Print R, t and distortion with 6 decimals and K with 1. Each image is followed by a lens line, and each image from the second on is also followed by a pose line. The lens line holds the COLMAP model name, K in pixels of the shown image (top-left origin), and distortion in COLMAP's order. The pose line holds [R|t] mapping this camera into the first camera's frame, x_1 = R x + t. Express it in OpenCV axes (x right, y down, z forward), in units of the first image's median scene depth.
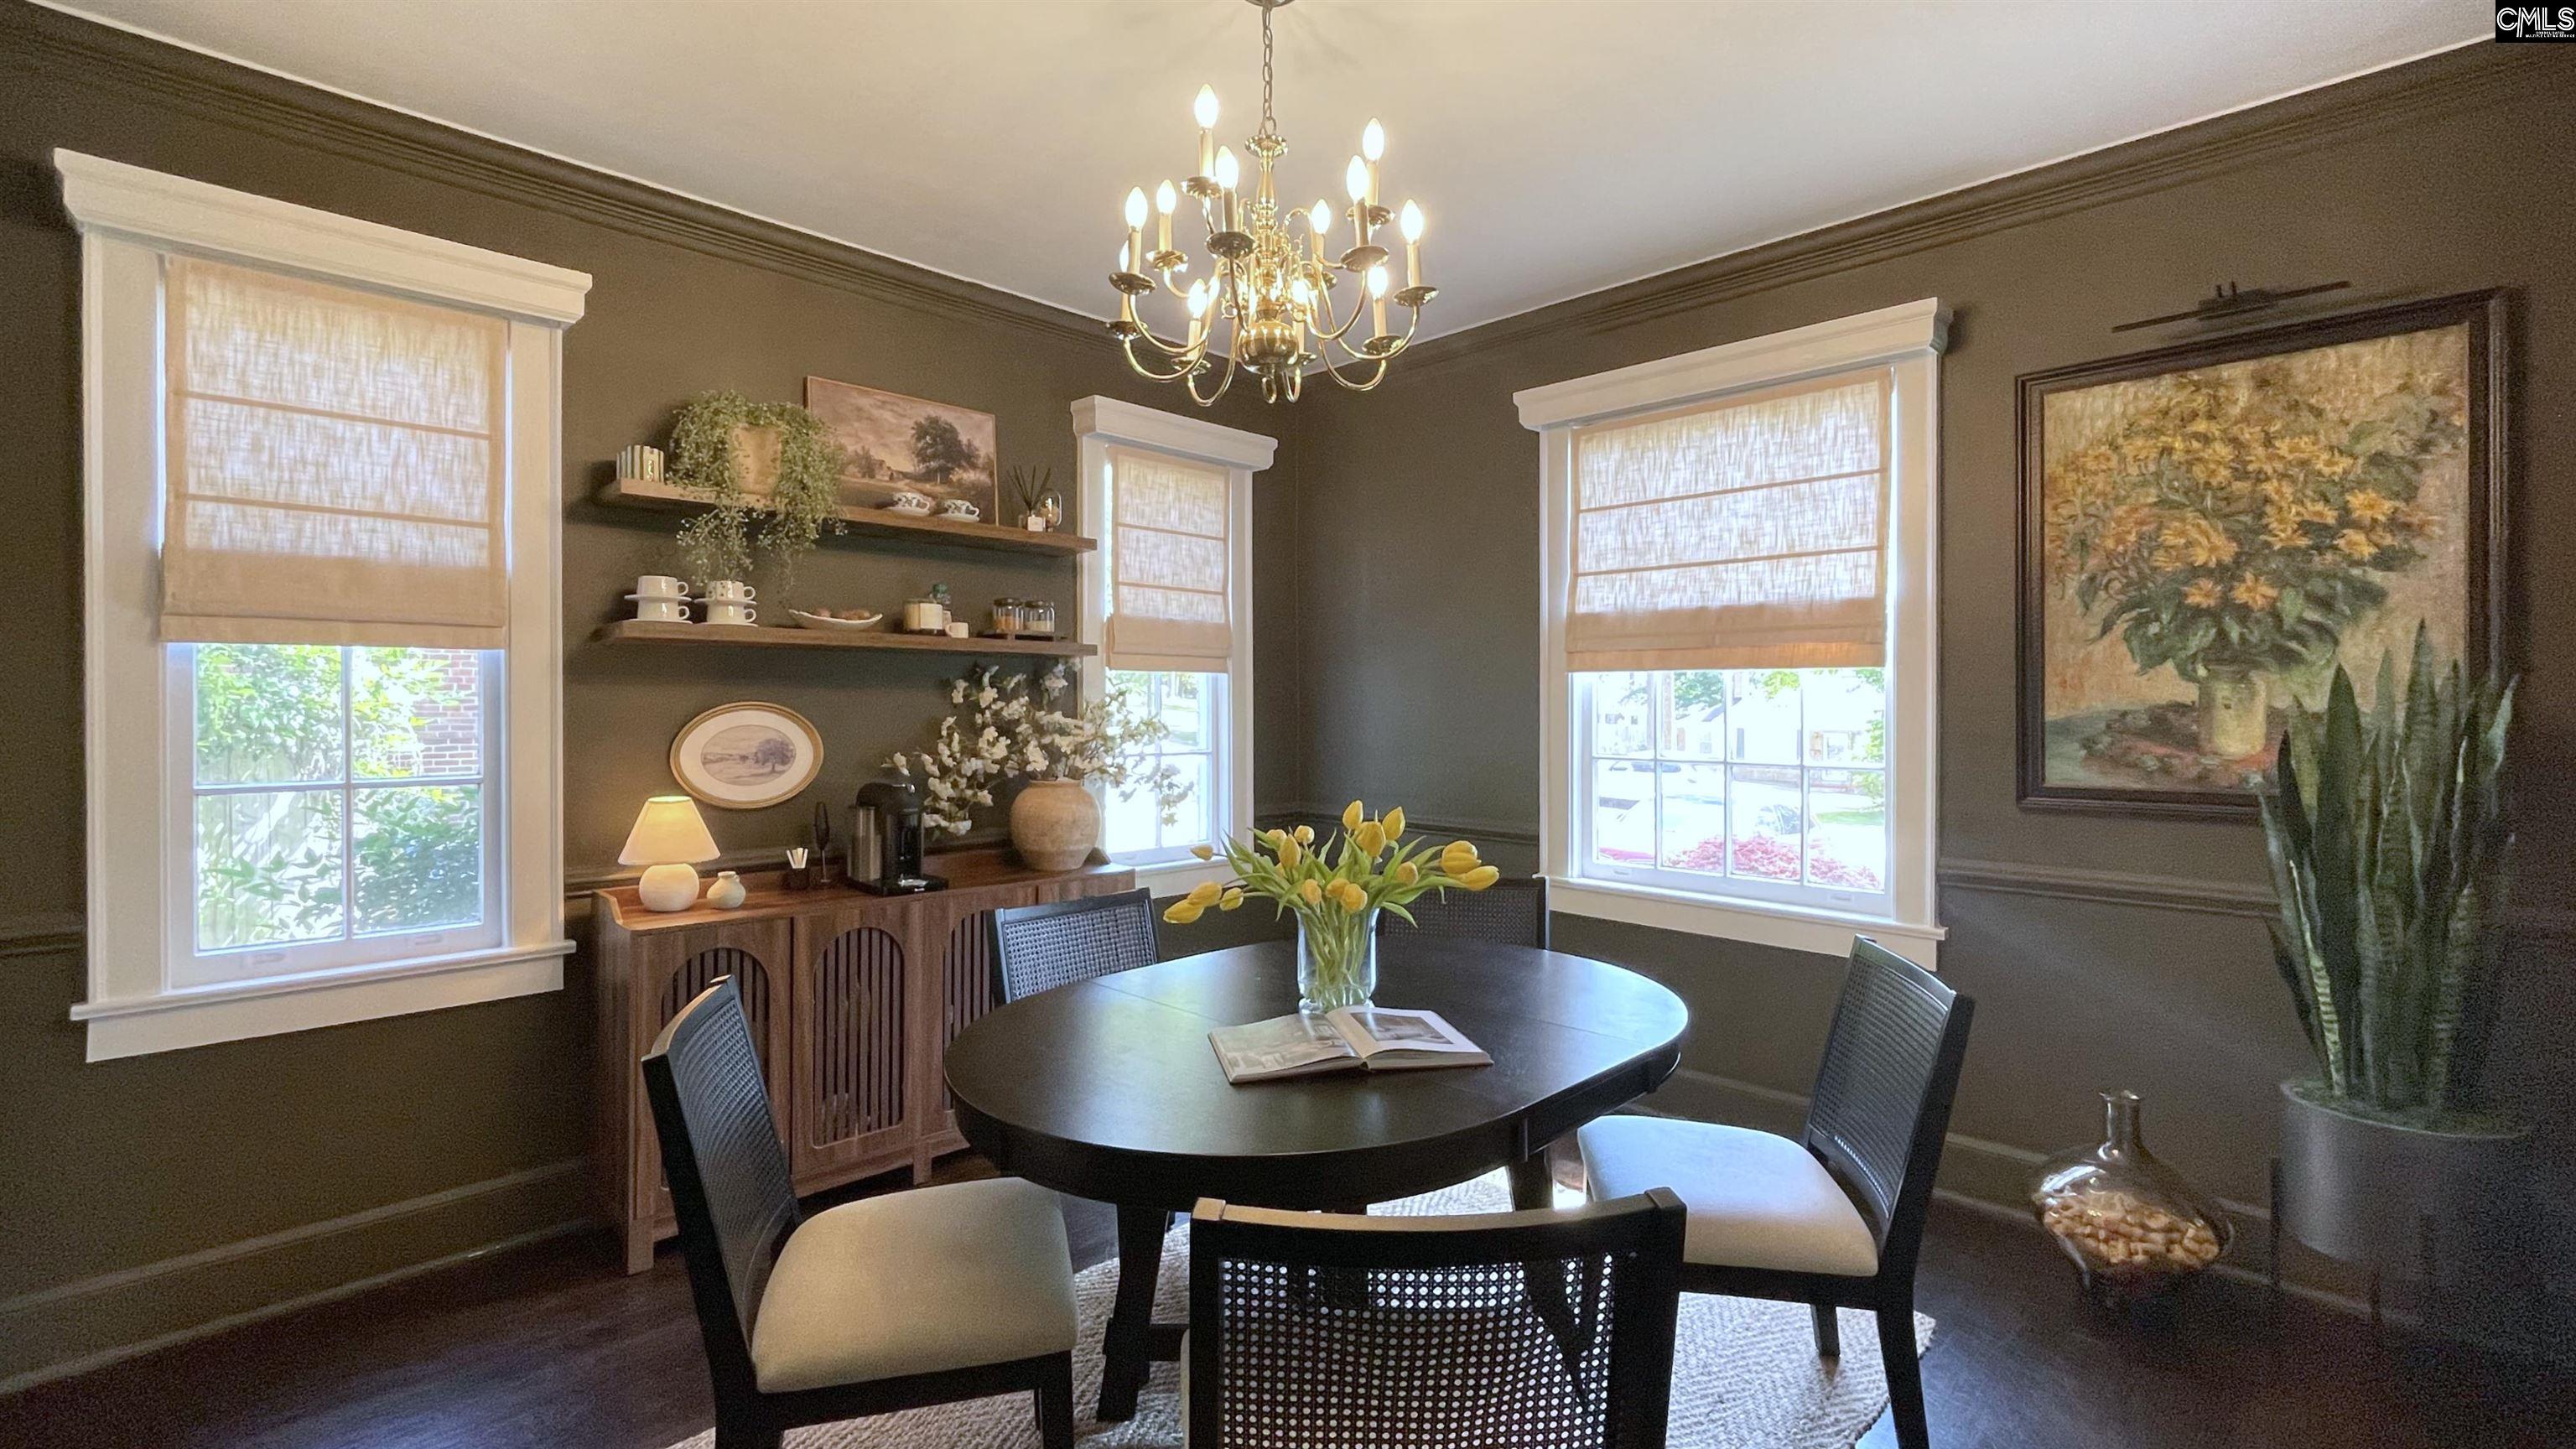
lens RADIAL K [[1084.8, 0, 1270.3], [0, 1084.8, 704.8], [0, 0, 1]] dist [-0.001664, 0.000009]
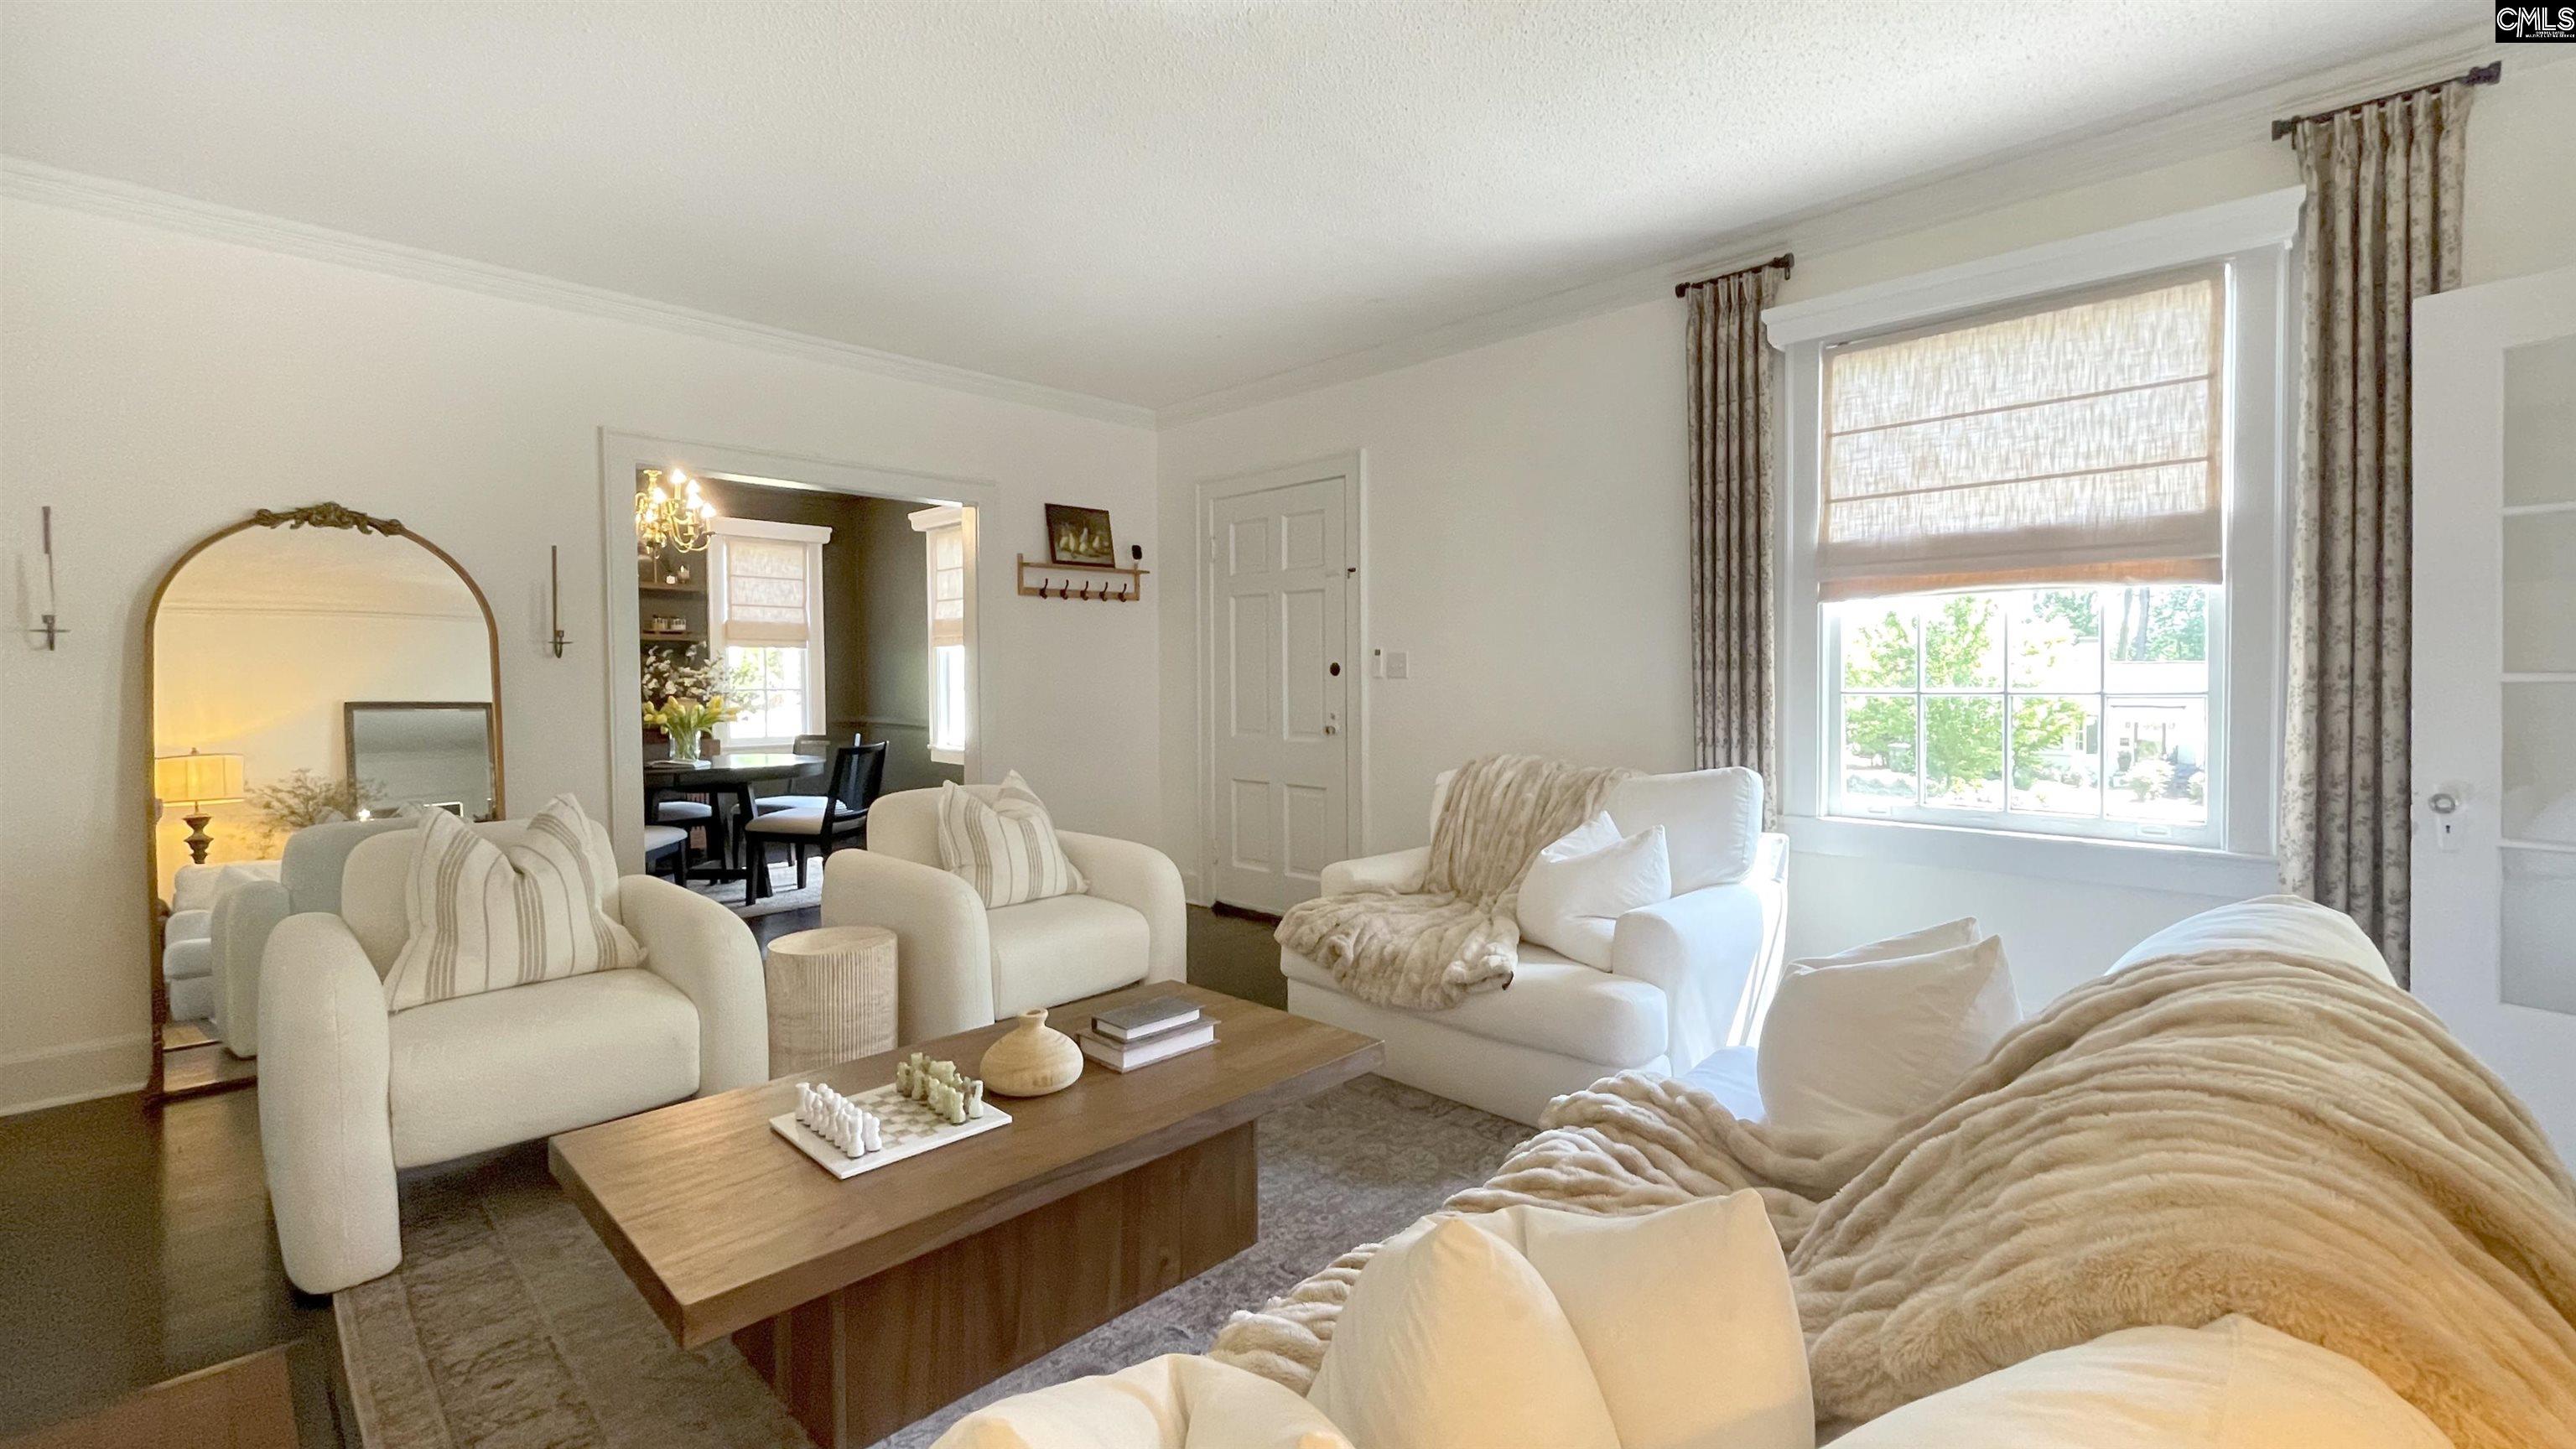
lens RADIAL K [[1084.8, 0, 1290.5], [0, 1084.8, 674.6], [0, 0, 1]] dist [-0.001664, 0.000009]
pose [[0.999596, -0.012026, 0.025753, 0.949401], [0.012298, 0.999870, -0.010438, 0.058863], [-0.025624, 0.010751, 0.999614, -1.174502]]
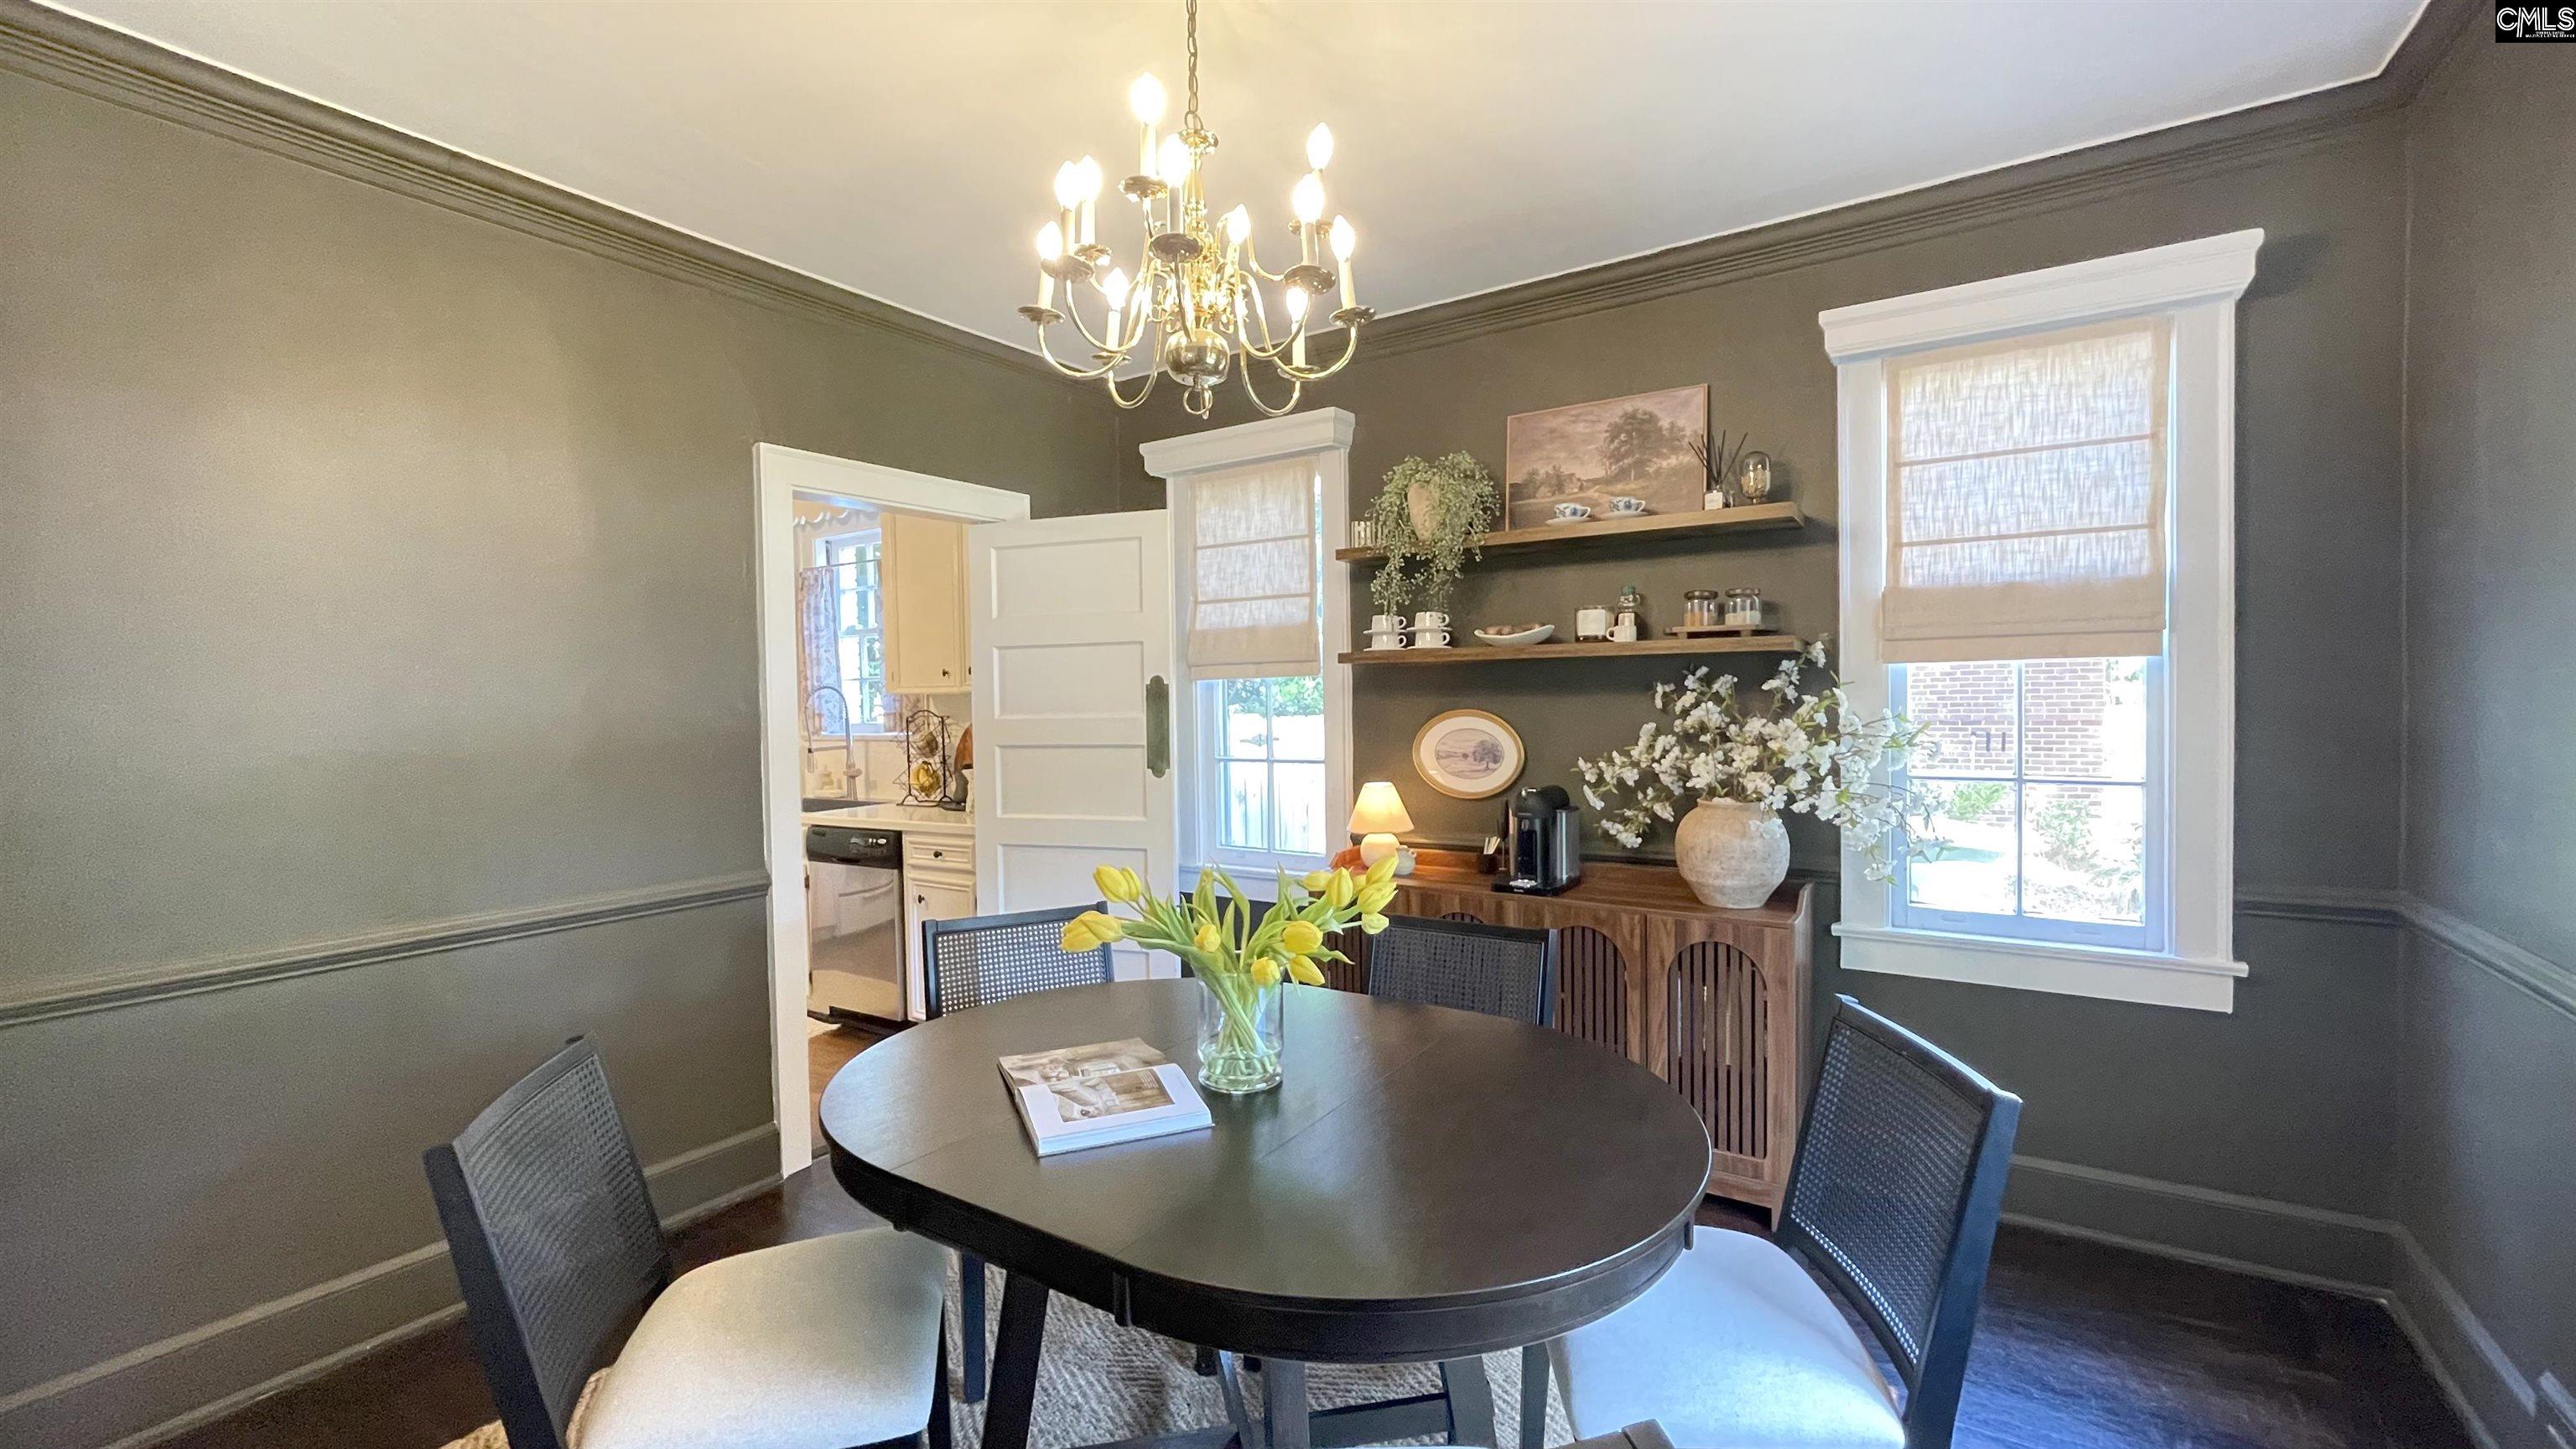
lens RADIAL K [[1015.0, 0, 1276.1], [0, 1015.0, 746.6], [0, 0, 1]] dist [-0.004016, -0.000532]
pose [[0.223824, 0.030740, -0.974145, 0.493901], [0.006633, 0.999431, 0.033062, -0.000016], [0.974607, -0.013862, 0.223493, 0.476756]]
